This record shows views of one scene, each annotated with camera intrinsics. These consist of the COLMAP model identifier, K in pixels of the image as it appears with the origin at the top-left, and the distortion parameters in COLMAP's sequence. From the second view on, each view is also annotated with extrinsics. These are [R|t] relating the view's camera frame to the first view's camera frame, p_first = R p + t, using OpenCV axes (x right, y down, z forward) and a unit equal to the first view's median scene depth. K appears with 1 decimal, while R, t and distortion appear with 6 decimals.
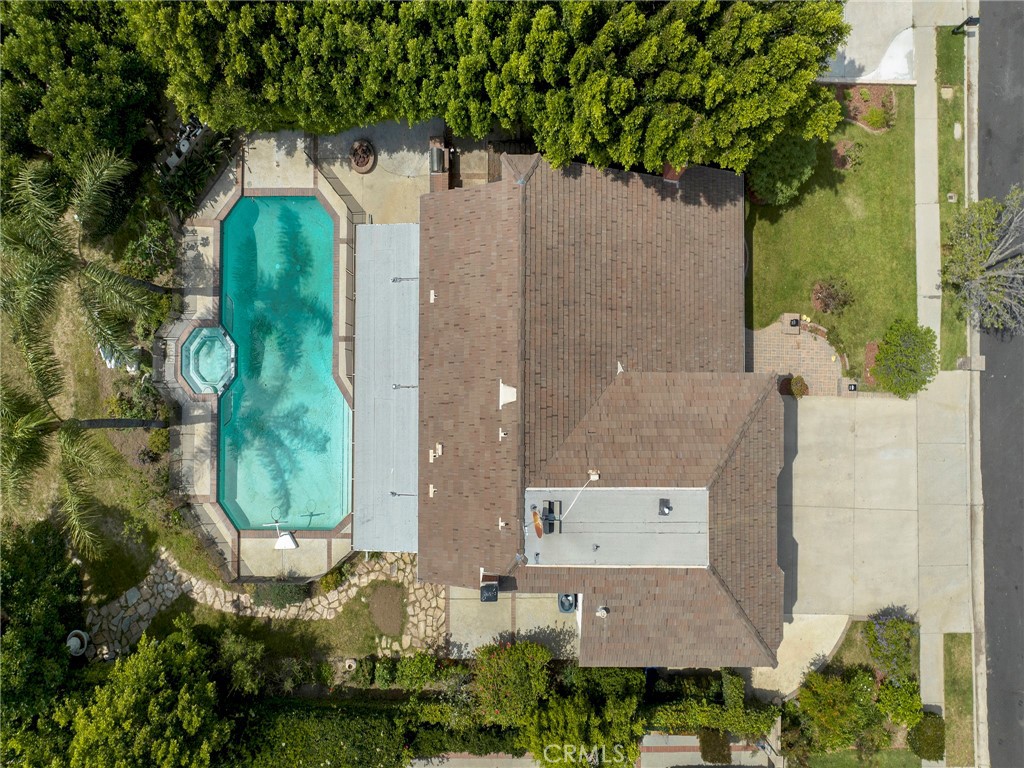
lens RADIAL K [[719.6, 0, 516.4], [0, 719.6, 384.6], [0, 0, 1]] dist [-0.034078, 0.027754]
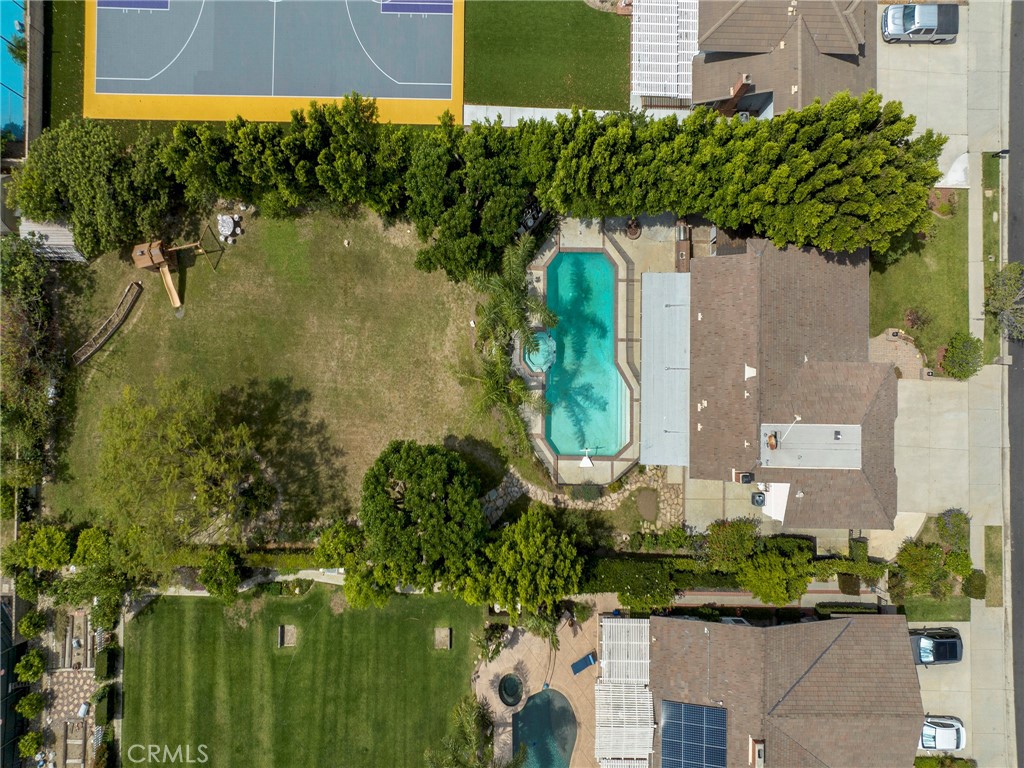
lens RADIAL K [[719.6, 0, 505.4], [0, 719.6, 383.0], [0, 0, 1]] dist [-0.034078, 0.027754]
pose [[0.999867, 0.014039, -0.008348, -0.496604], [-0.014107, 0.999868, -0.008080, 0.052189], [0.008234, 0.008197, 0.999933, -0.653686]]
